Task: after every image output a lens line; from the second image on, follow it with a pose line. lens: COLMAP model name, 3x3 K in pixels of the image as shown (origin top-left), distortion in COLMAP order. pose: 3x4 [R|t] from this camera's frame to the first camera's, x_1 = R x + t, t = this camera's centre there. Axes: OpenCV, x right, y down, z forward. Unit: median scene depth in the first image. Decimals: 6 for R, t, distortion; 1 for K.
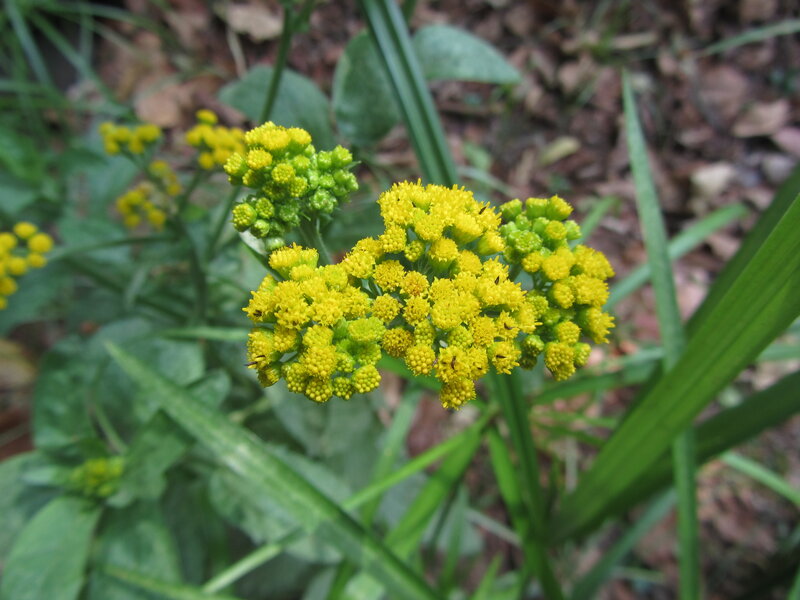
lens RADIAL K [[669.0, 0, 400.0], [0, 669.0, 300.0], [0, 0, 1]] dist [-0.033407, 0.005727]
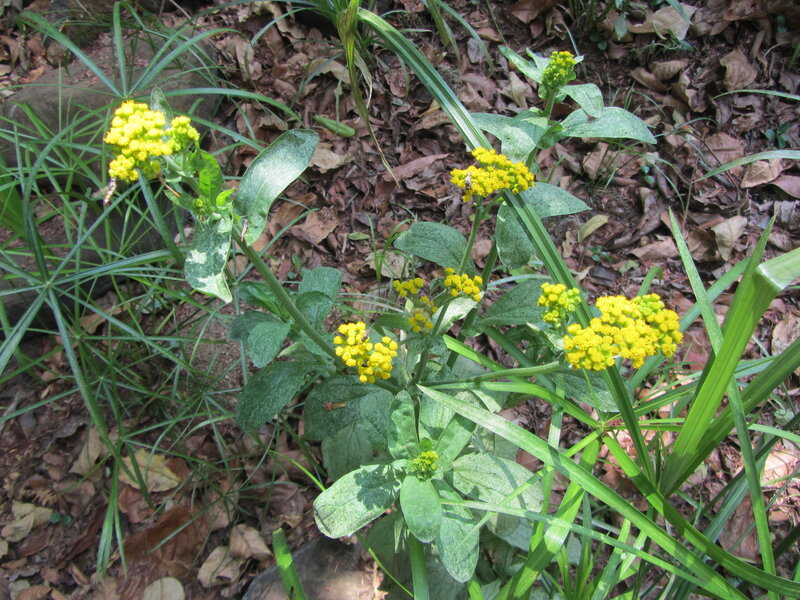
lens RADIAL K [[669.0, 0, 400.0], [0, 669.0, 300.0], [0, 0, 1]] dist [-0.033407, 0.005727]
pose [[0.987599, -0.149712, -0.047278, -0.726861], [0.142499, 0.981176, -0.130341, 0.087445], [0.065902, 0.121987, 0.990341, -1.936111]]
